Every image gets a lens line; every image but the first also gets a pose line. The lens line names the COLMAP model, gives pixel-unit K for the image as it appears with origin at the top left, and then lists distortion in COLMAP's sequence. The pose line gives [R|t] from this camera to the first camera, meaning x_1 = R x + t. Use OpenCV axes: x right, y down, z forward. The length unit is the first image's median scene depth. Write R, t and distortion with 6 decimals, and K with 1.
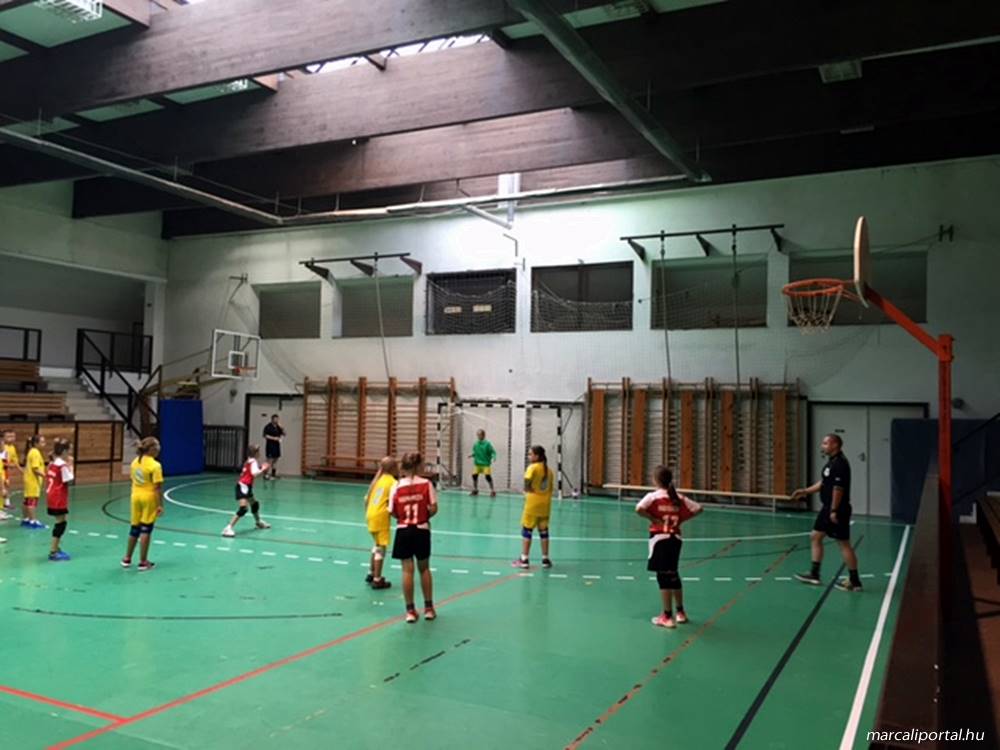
lens RADIAL K [[854.3, 0, 498.9], [0, 854.3, 375.7], [0, 0, 1]] dist [0.089323, -0.112882]
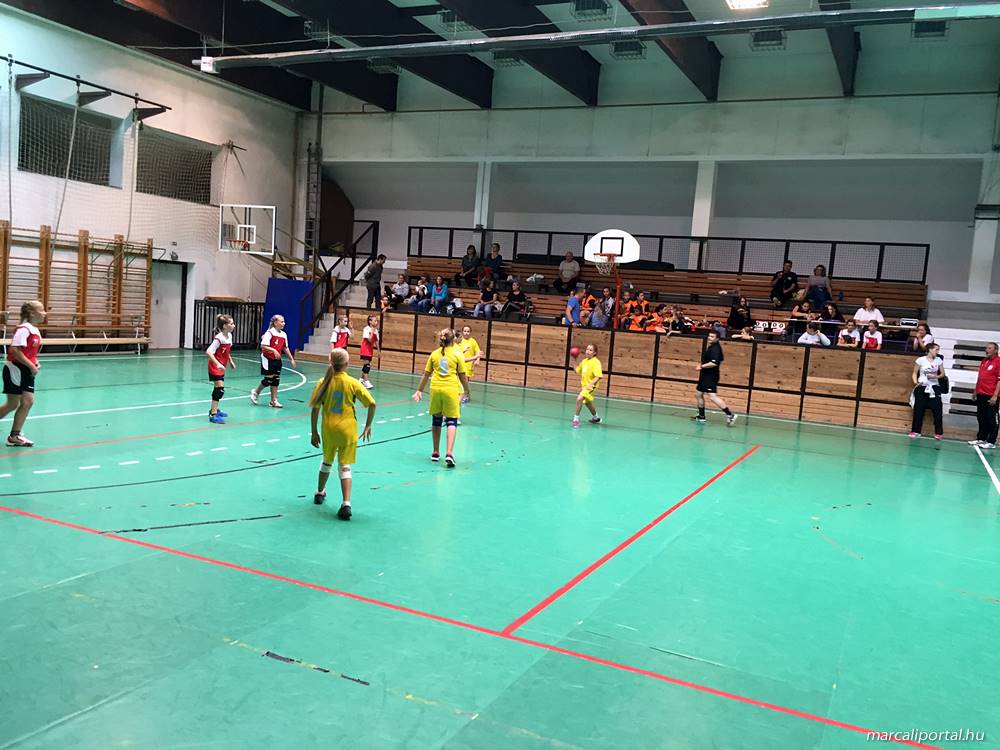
lens RADIAL K [[854.3, 0, 499.5], [0, 854.3, 373.9], [0, 0, 1]] dist [0.089323, -0.112882]
pose [[0.012004, 0.060747, -0.998081, 0.497887], [-0.033450, 0.997619, 0.060316, 0.056130], [0.999368, 0.032662, 0.014008, 1.004928]]
